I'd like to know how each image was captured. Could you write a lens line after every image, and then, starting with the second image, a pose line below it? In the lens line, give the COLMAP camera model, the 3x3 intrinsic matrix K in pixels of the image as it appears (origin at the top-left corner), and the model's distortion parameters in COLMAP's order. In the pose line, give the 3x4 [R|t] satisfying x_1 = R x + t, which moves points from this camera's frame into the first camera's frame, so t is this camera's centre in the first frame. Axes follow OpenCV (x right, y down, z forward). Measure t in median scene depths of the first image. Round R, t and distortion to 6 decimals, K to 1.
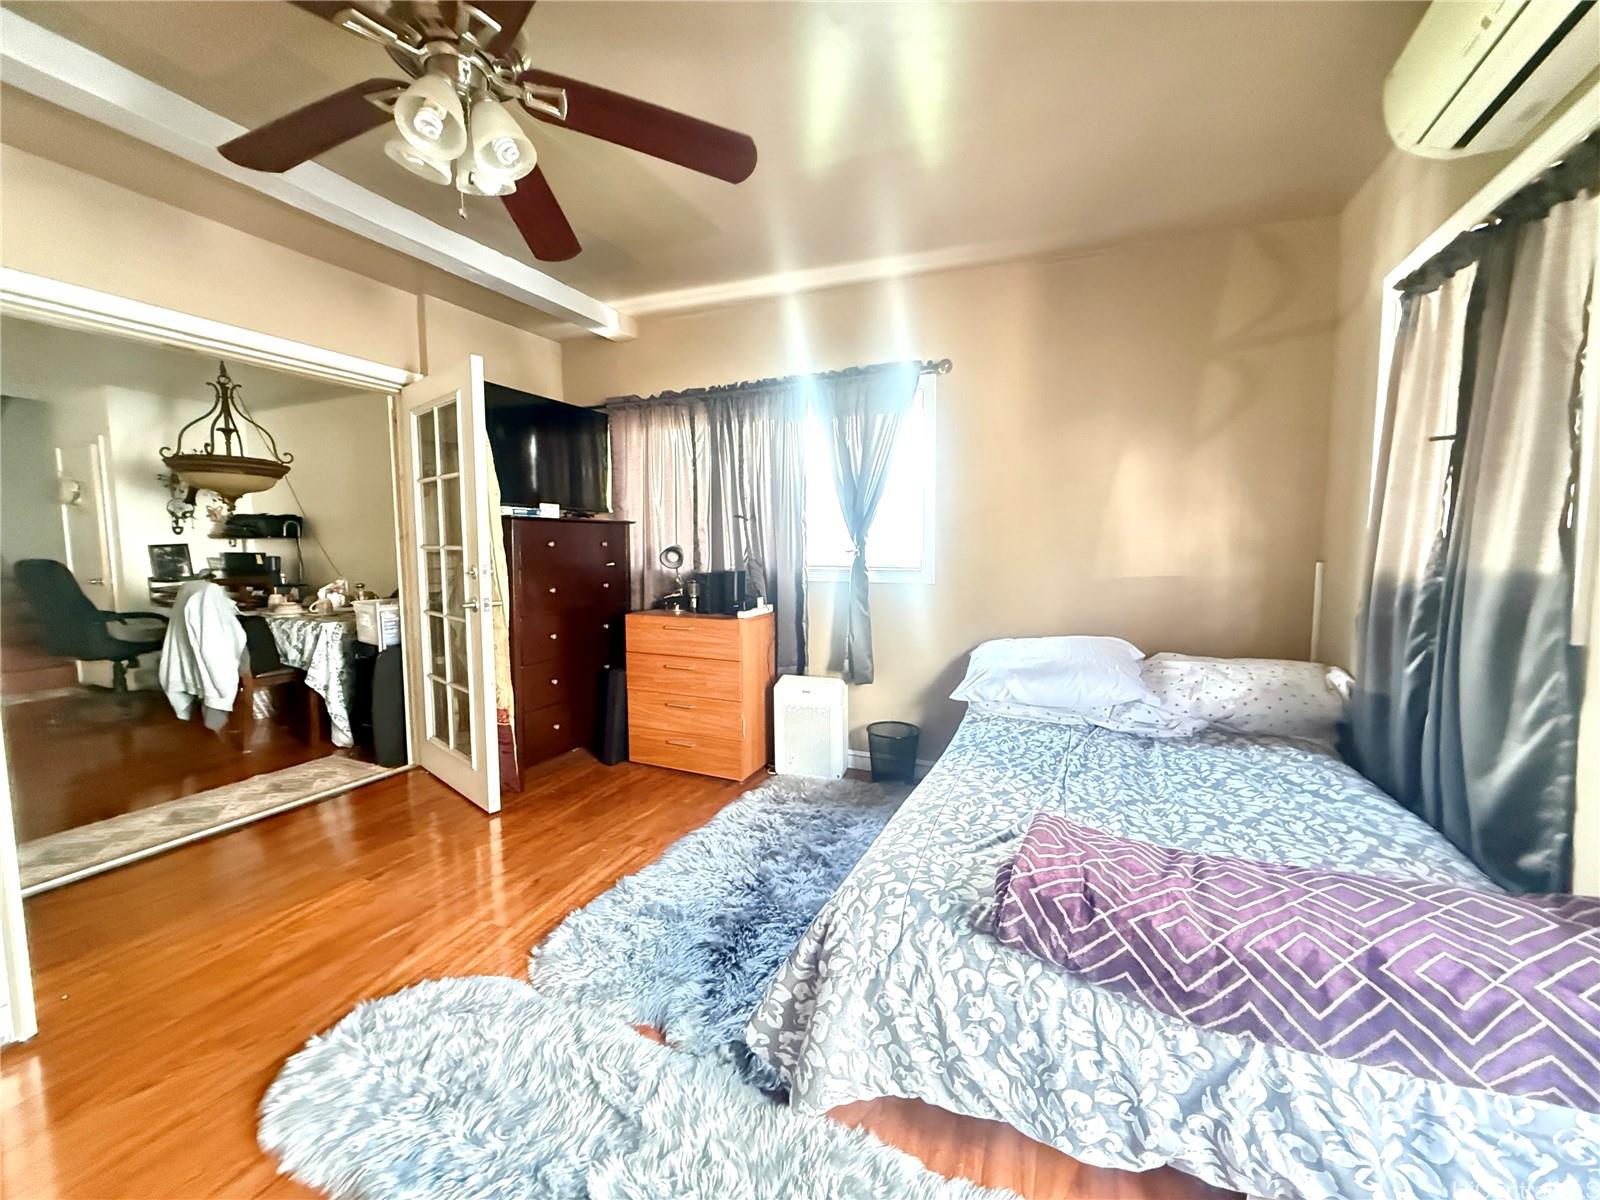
lens RADIAL K [[633.3, 0, 807.9], [0, 633.3, 598.4], [0, 0, 1]] dist [-0.002905, 0.000068]
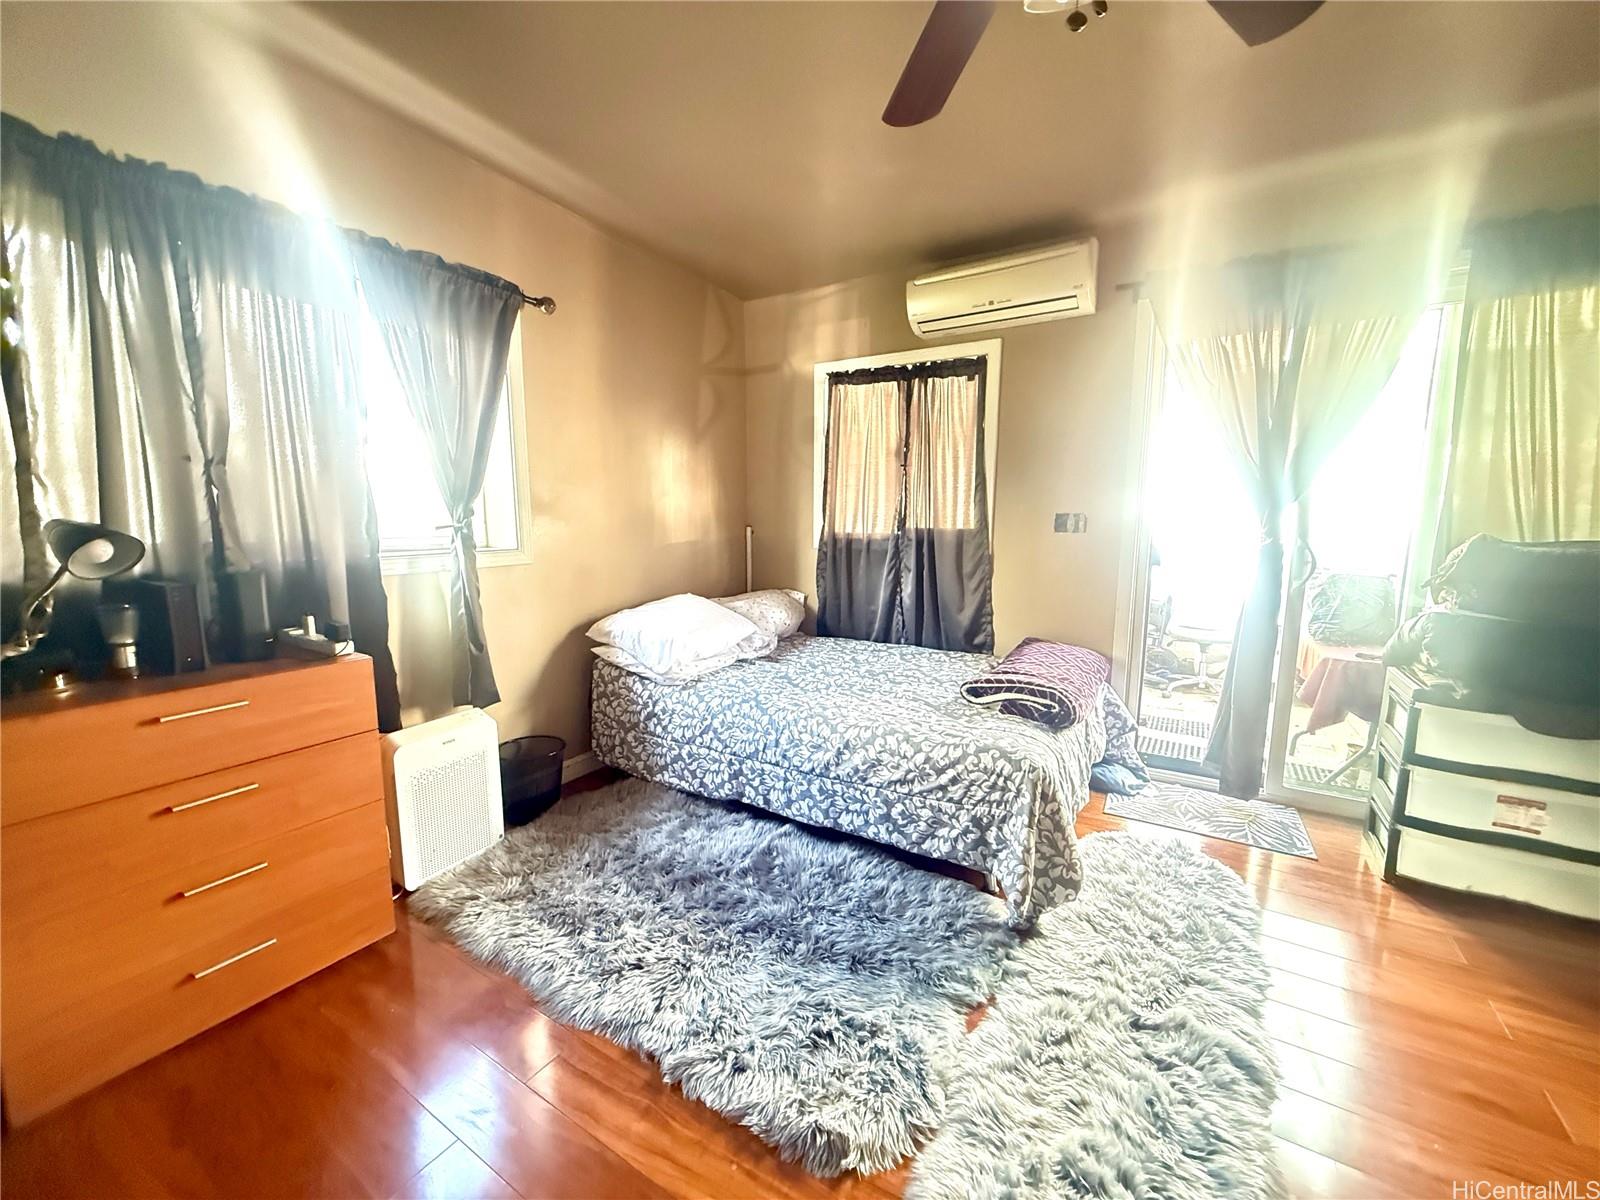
lens RADIAL K [[633.3, 0, 799.5], [0, 633.3, 596.4], [0, 0, 1]] dist [-0.002905, 0.000068]
pose [[0.131902, -0.128724, 0.982869, -0.707945], [0.085039, 0.989346, 0.118160, -0.060709], [-0.987608, 0.067997, 0.141443, 0.651899]]
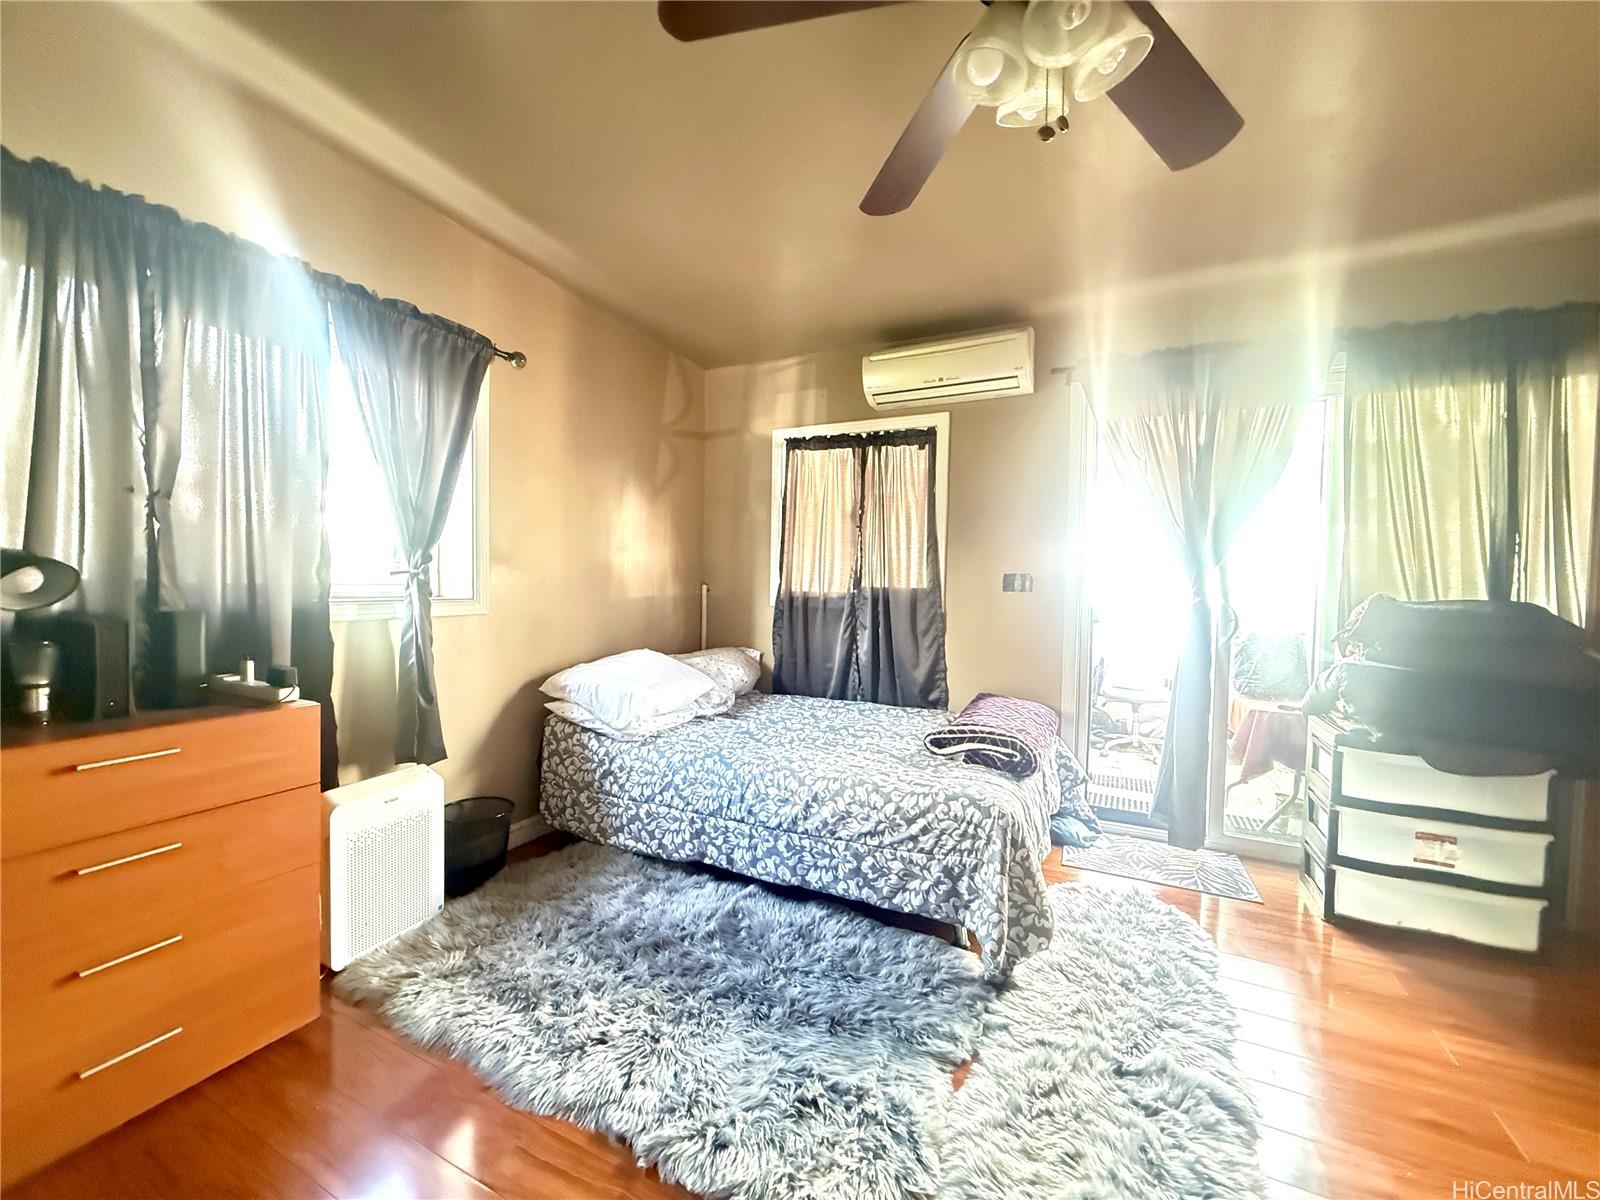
lens RADIAL K [[633.3, 0, 799.9], [0, 633.3, 596.3], [0, 0, 1]] dist [-0.002905, 0.000068]
pose [[0.034027, -0.020671, 0.999207, -0.724069], [0.070693, 0.997332, 0.018225, -0.040847], [-0.996918, 0.070017, 0.035397, 0.694400]]
